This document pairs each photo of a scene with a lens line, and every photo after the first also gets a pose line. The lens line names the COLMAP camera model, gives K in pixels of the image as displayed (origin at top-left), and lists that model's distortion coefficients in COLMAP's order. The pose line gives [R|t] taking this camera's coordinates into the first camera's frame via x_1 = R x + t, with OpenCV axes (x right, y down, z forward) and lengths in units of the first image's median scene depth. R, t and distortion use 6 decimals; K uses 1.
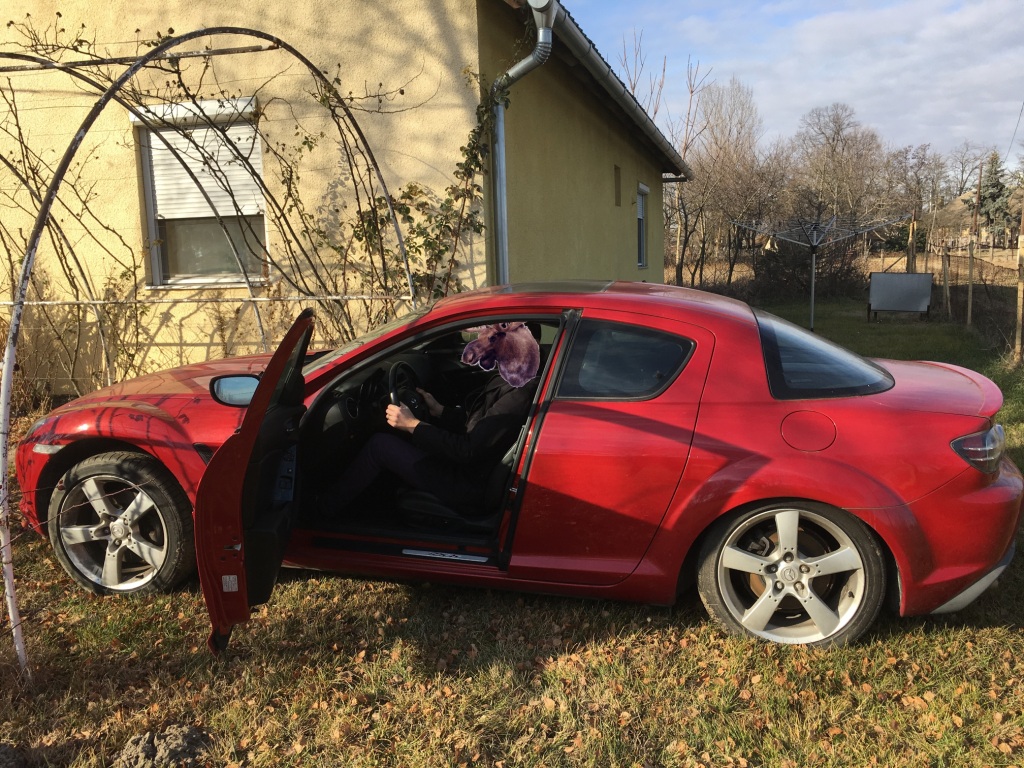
lens RADIAL K [[867.6, 0, 512.4], [0, 867.6, 403.4], [0, 0, 1]] dist [0.001259, -0.018320]
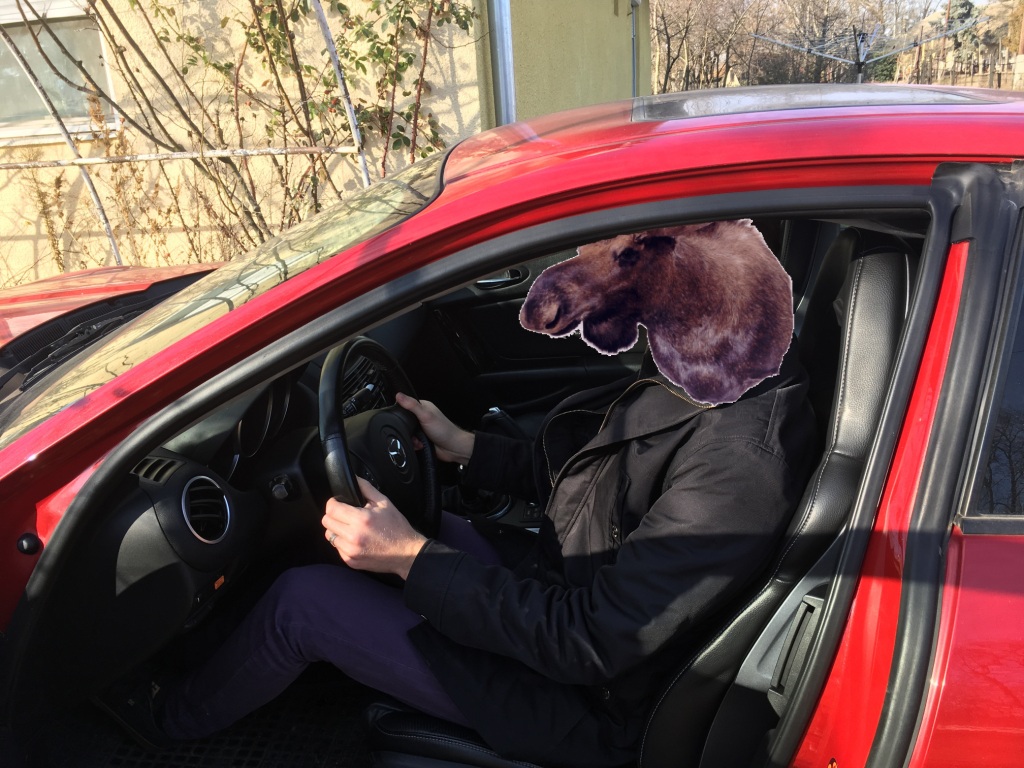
lens RADIAL K [[854.2, 0, 512.0], [0, 854.2, 384.0], [0, 0, 1]] dist [0.101845, -0.154007]
pose [[0.997033, -0.054825, 0.054034, -0.050236], [0.046454, 0.988258, 0.145559, -0.043764], [-0.061380, -0.142617, 0.987873, 0.385710]]
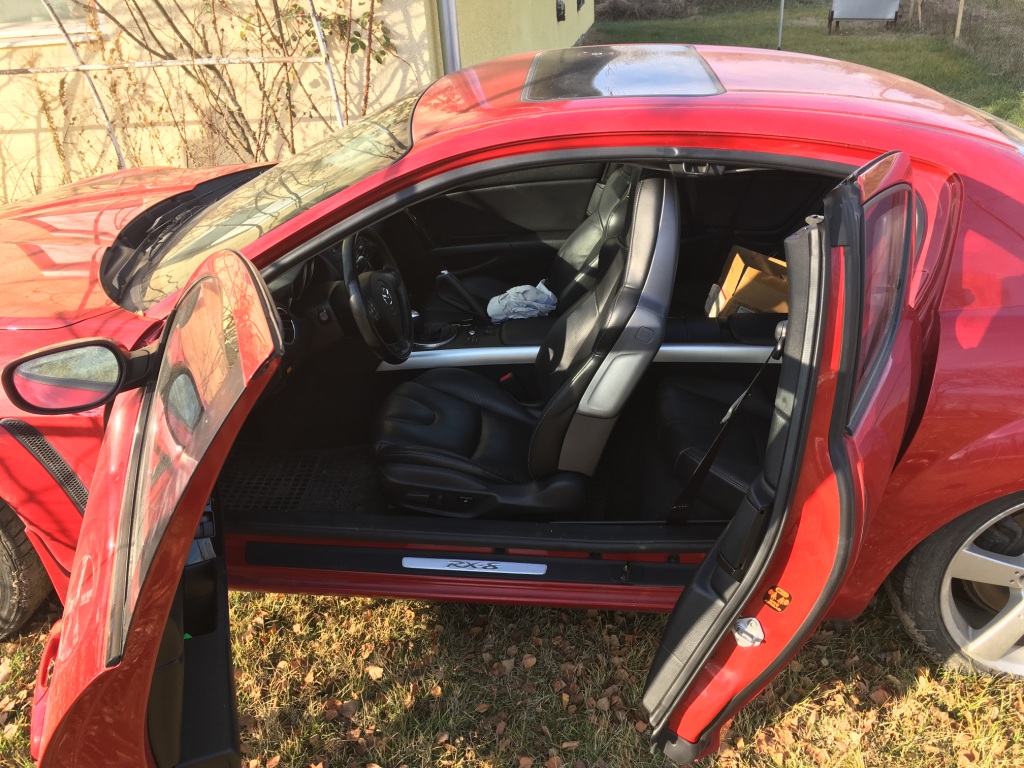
lens RADIAL K [[867.6, 0, 512.4], [0, 867.6, 403.4], [0, 0, 1]] dist [0.001259, -0.018320]
pose [[0.991781, -0.082134, 0.098106, -0.054193], [0.047974, 0.949537, 0.309965, -0.063578], [-0.118614, -0.302711, 0.945673, 0.242474]]
